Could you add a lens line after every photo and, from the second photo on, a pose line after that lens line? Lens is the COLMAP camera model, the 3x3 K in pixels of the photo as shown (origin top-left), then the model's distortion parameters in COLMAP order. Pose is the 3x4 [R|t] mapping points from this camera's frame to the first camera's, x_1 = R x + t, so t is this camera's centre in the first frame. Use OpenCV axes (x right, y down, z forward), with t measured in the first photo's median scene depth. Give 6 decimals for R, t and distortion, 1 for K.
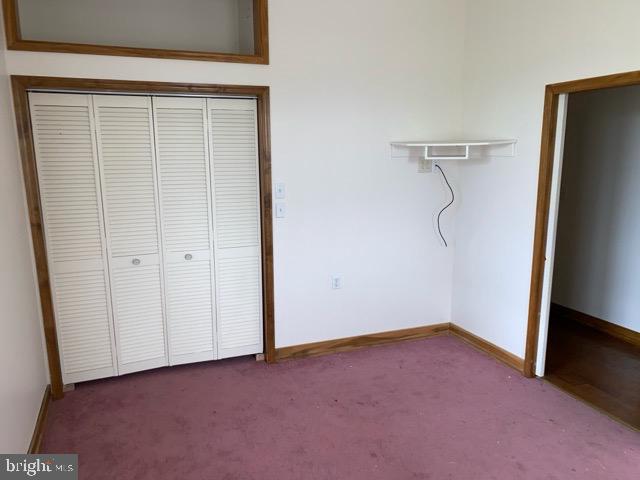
lens RADIAL K [[490.2, 0, 313.7], [0, 490.2, 243.9], [0, 0, 1]] dist [0.027022, -0.032744]
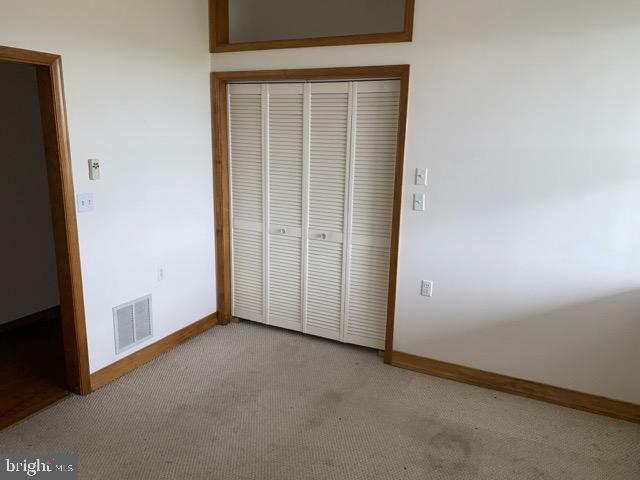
lens RADIAL K [[490.2, 0, 321.7], [0, 490.2, 239.2], [0, 0, 1]] dist [0.027022, -0.032744]
pose [[0.666795, 0.182268, -0.722608, 0.547196], [-0.171128, 0.981168, 0.089576, -0.061685], [0.725327, 0.063930, 0.685430, 0.297636]]
